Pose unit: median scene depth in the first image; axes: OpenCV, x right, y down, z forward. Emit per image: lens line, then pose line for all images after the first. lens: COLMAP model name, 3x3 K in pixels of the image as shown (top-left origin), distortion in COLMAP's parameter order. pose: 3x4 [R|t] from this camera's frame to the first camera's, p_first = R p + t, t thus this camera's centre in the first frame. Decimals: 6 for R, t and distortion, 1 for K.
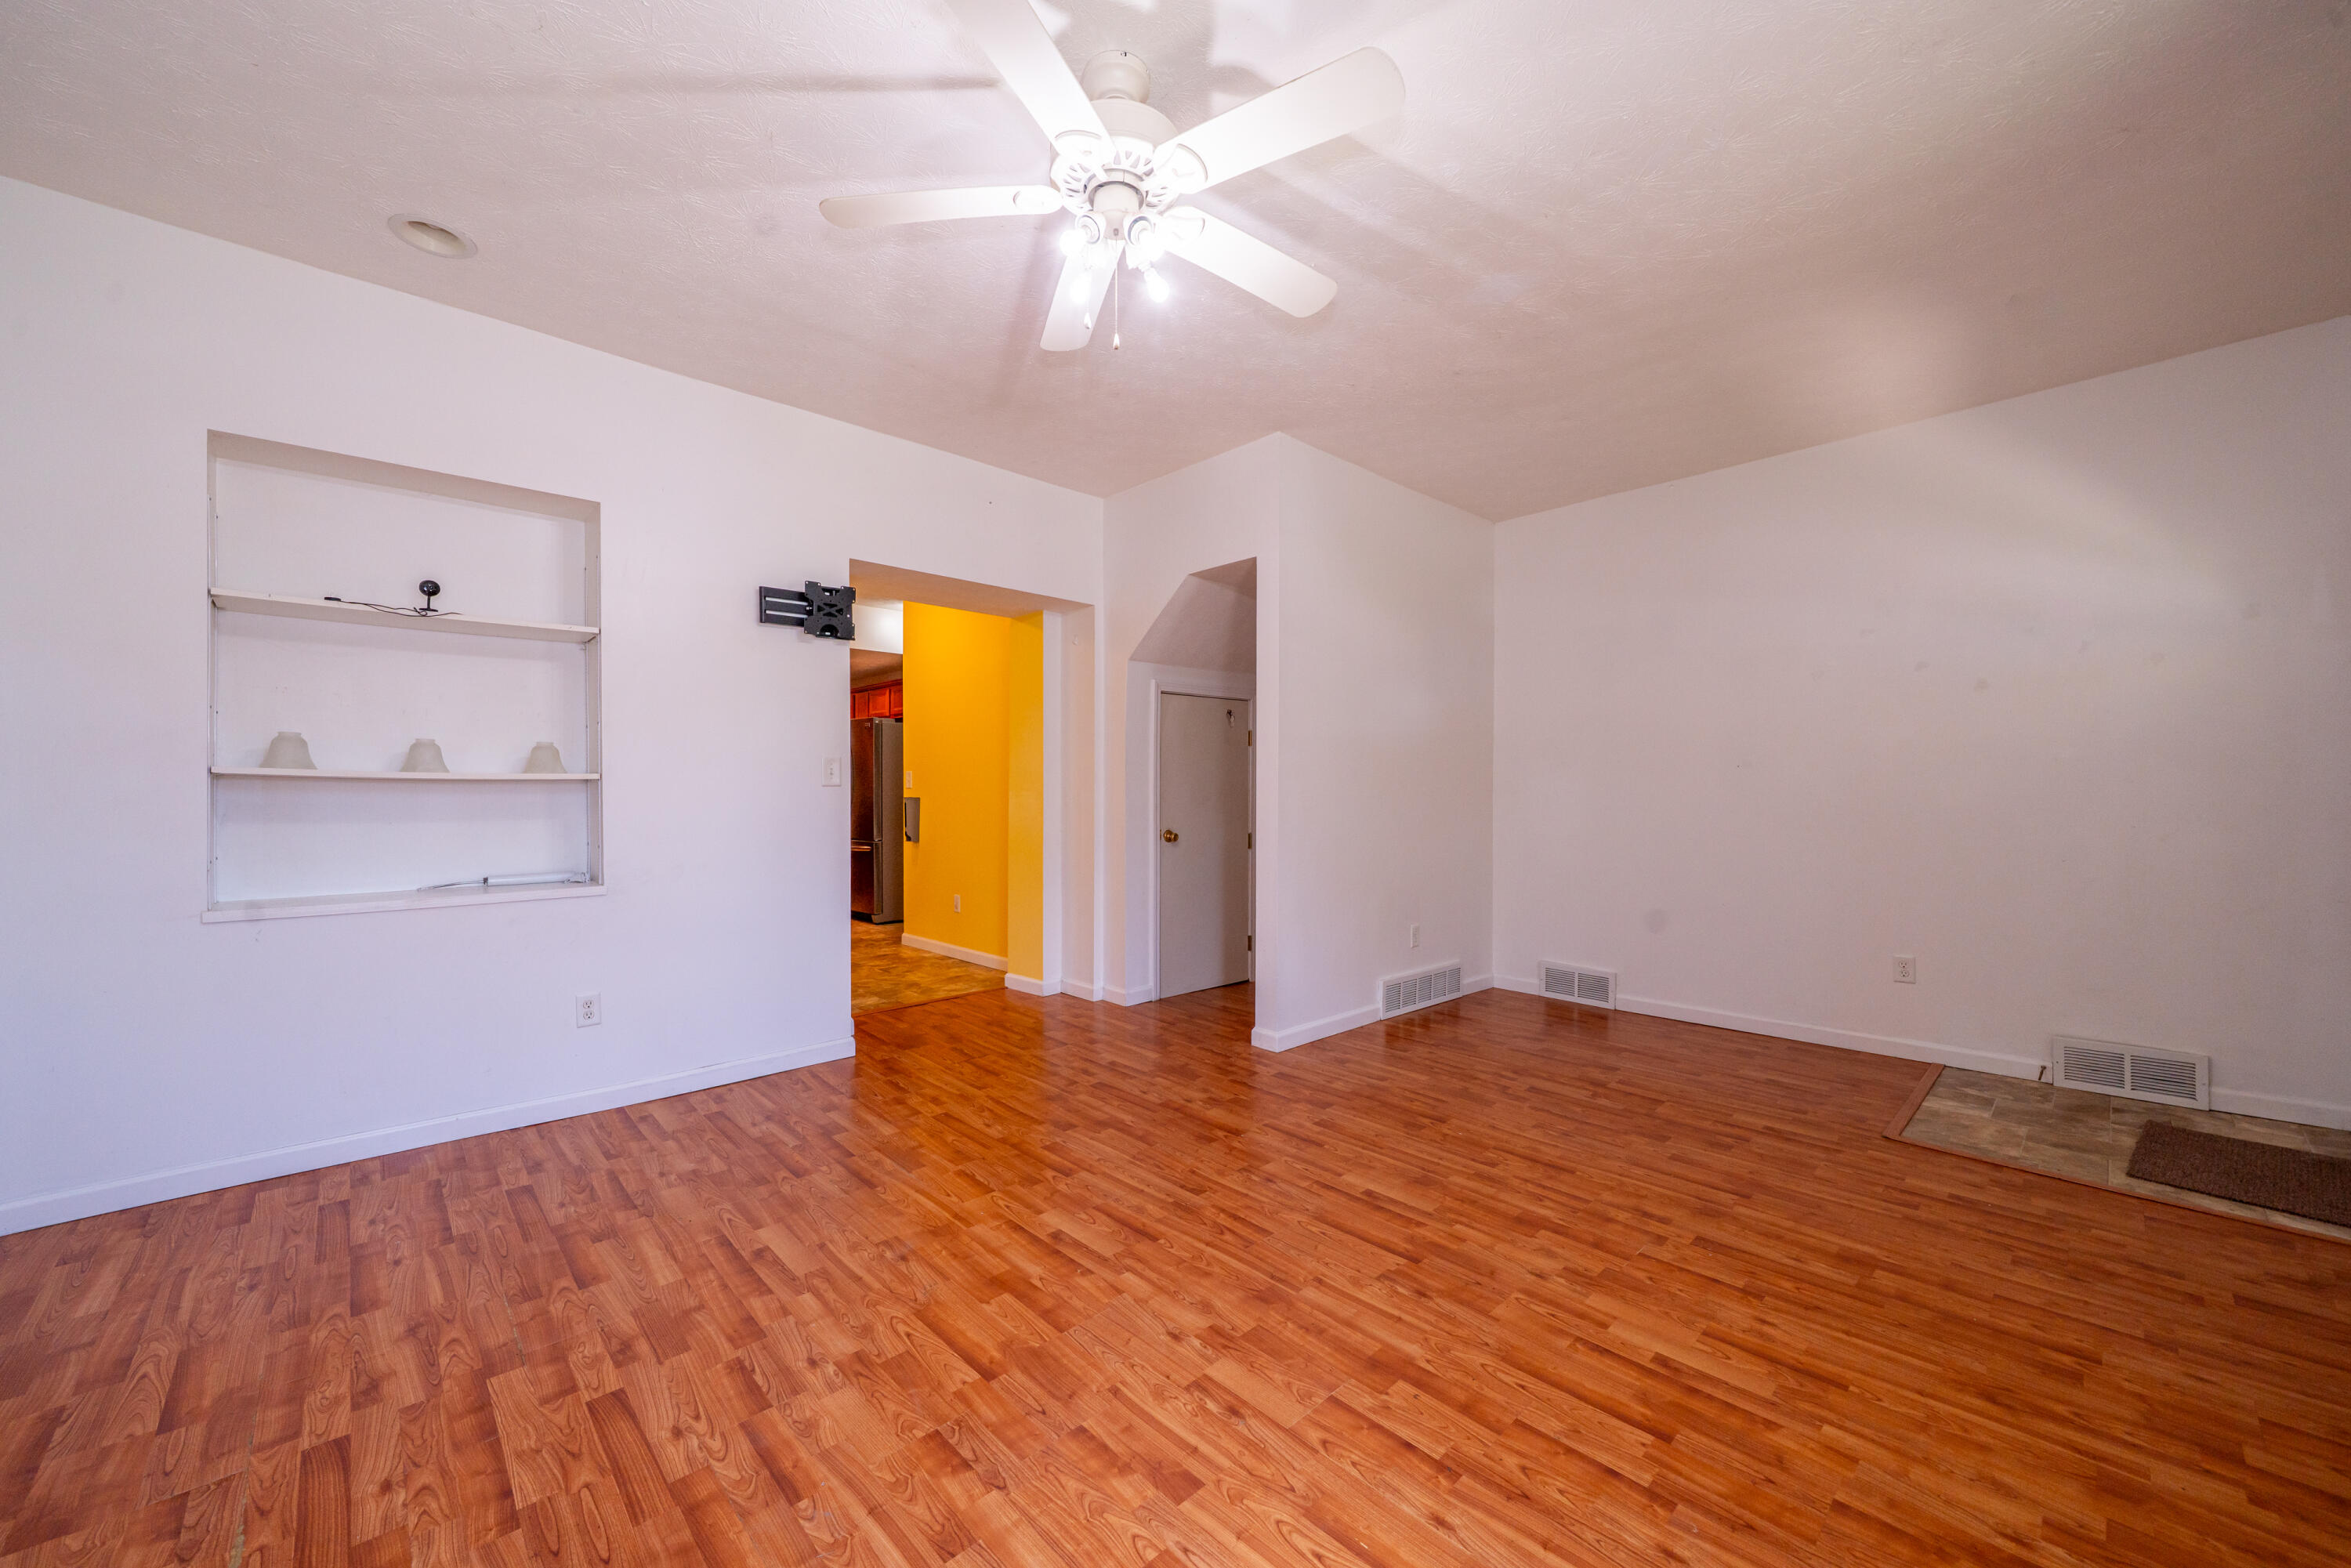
lens RADIAL K [[877.4, 0, 1153.7], [0, 877.4, 798.6], [0, 0, 1]] dist [-0.003898, -0.000280]
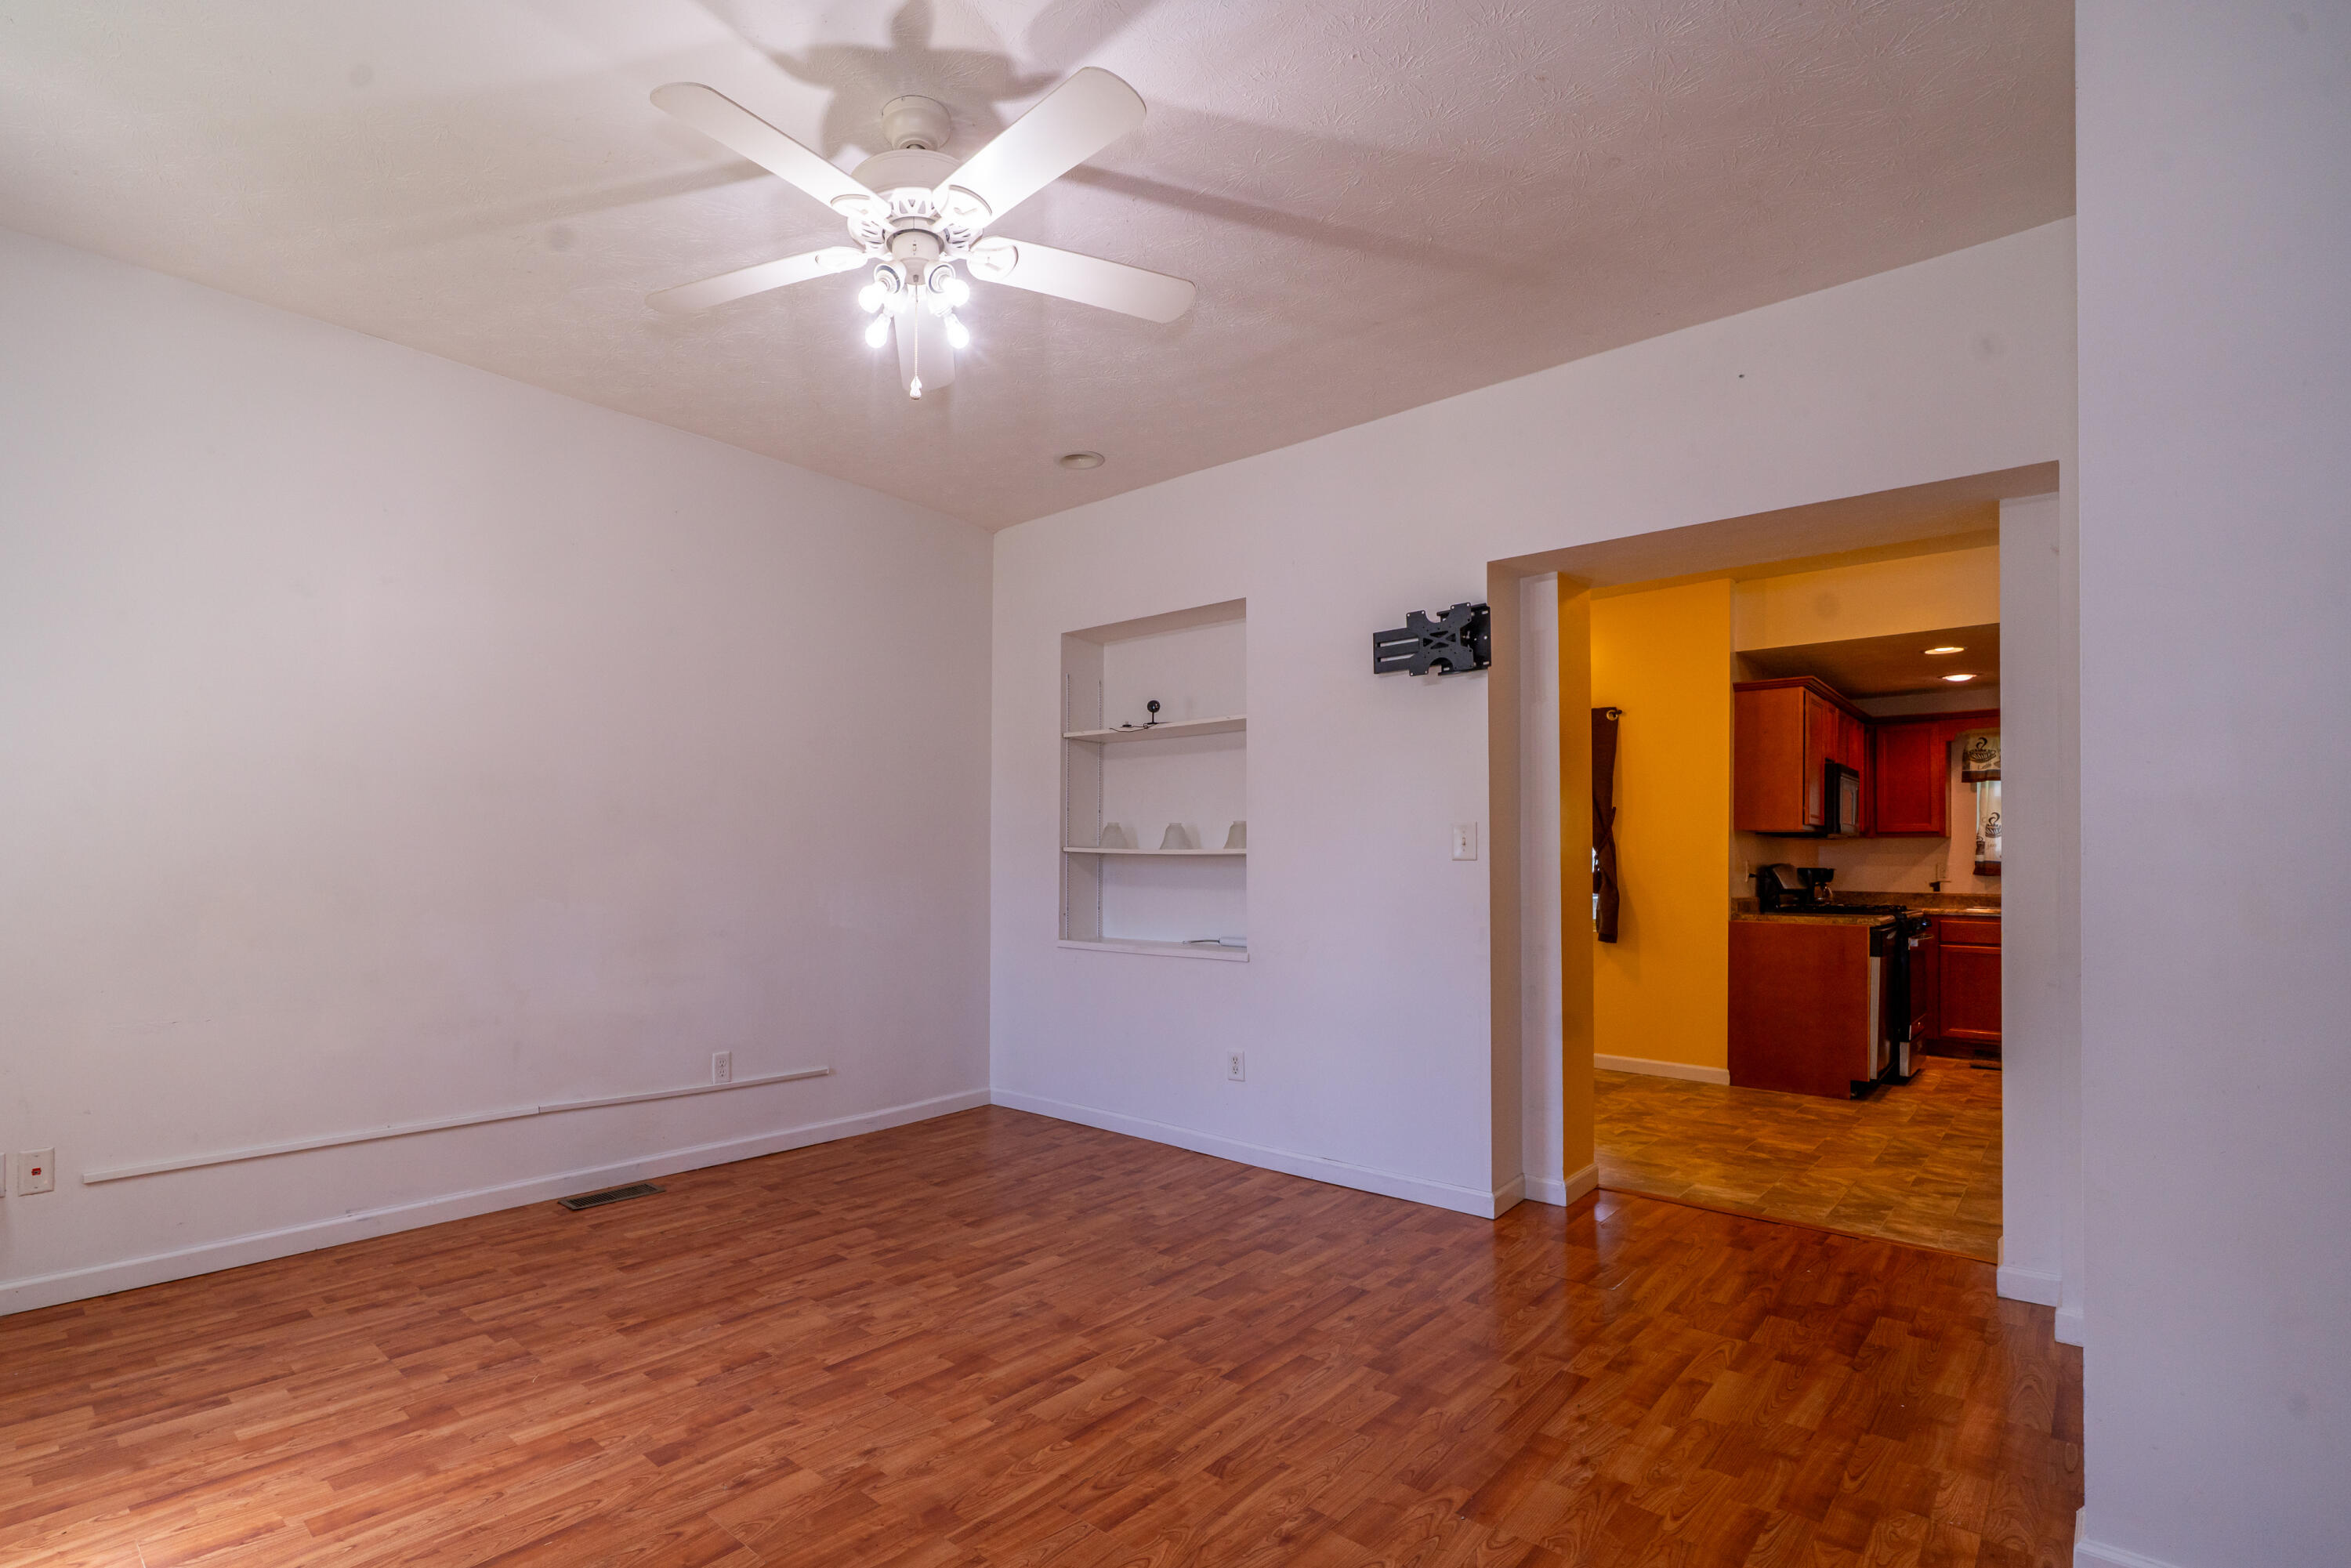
lens RADIAL K [[1102.3, 0, 995.4], [0, 1102.3, 861.5], [0, 0, 1]] dist [0.000416, -0.000508]
pose [[0.031808, -0.001186, -0.999493, 0.785781], [-0.016541, 0.999862, -0.001713, -0.006010], [0.999357, 0.016587, 0.031784, 0.717087]]
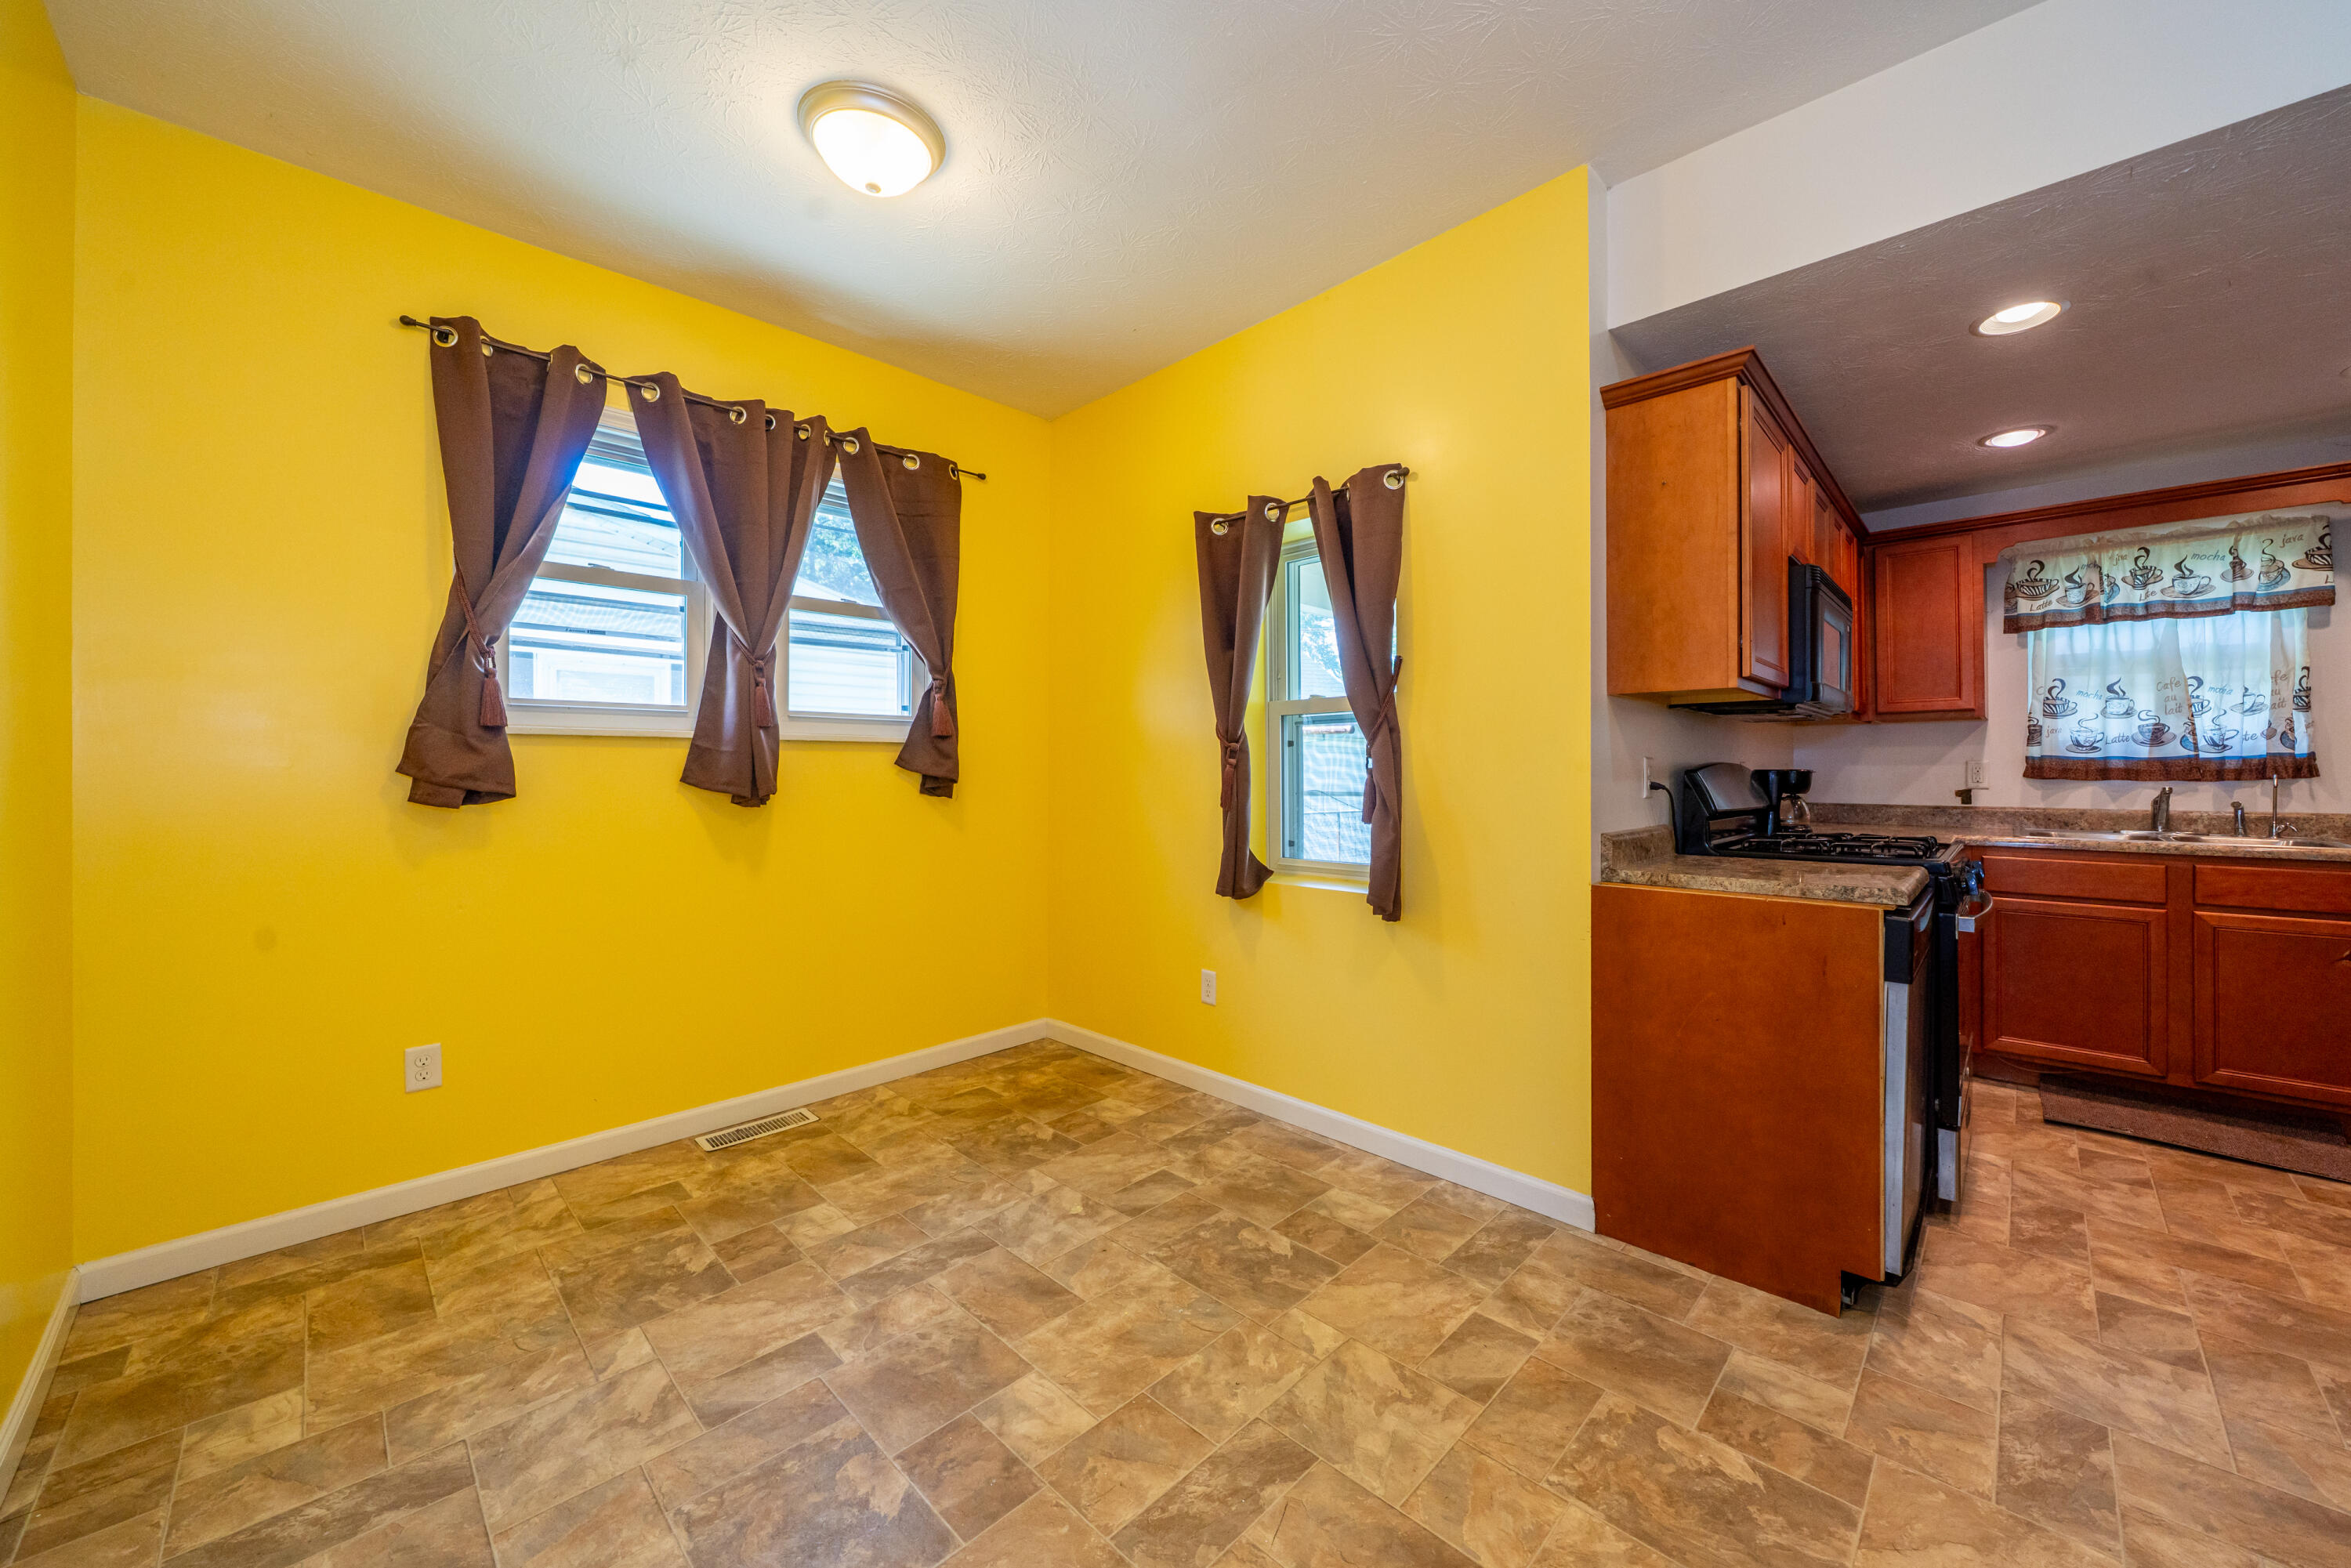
lens RADIAL K [[829.6, 0, 1278.7], [0, 829.6, 770.7], [0, 0, 1]] dist [-0.006243, -0.000079]
pose [[0.081347, 0.000345, -0.996686, -0.531315], [-0.006313, 0.999980, -0.000169, -0.019849], [0.996666, 0.006305, 0.081348, 1.834358]]
